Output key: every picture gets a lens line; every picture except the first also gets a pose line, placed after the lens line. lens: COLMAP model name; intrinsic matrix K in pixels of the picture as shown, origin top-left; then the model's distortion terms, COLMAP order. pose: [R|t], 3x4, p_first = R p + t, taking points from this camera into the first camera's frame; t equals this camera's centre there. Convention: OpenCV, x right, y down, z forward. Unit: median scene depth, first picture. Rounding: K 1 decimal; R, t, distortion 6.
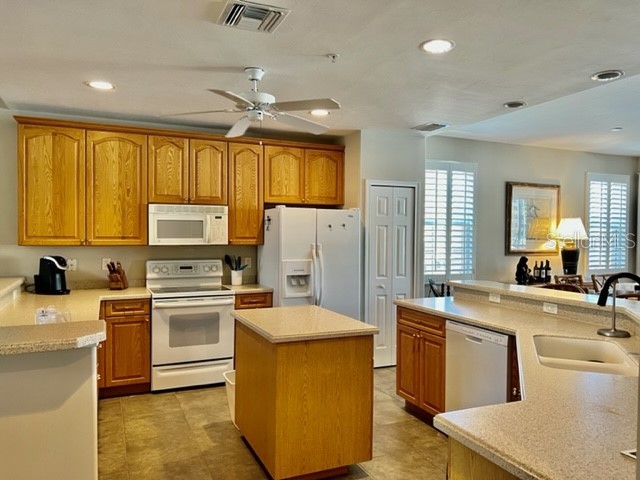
lens RADIAL K [[483.2, 0, 323.2], [0, 483.2, 239.9], [0, 0, 1]] dist [0.063277, -0.019653]
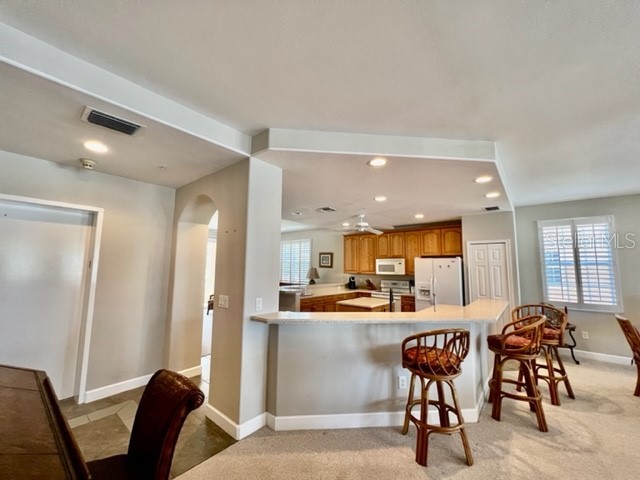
lens RADIAL K [[255.8, 0, 320.2], [0, 255.8, 241.0], [0, 0, 1]] dist [0.003387, 0.000211]
pose [[0.433417, -0.099473, -0.895687, 0.778442], [-0.025000, 0.992180, -0.122286, 0.009091], [0.900847, 0.075393, 0.427541, 0.079441]]
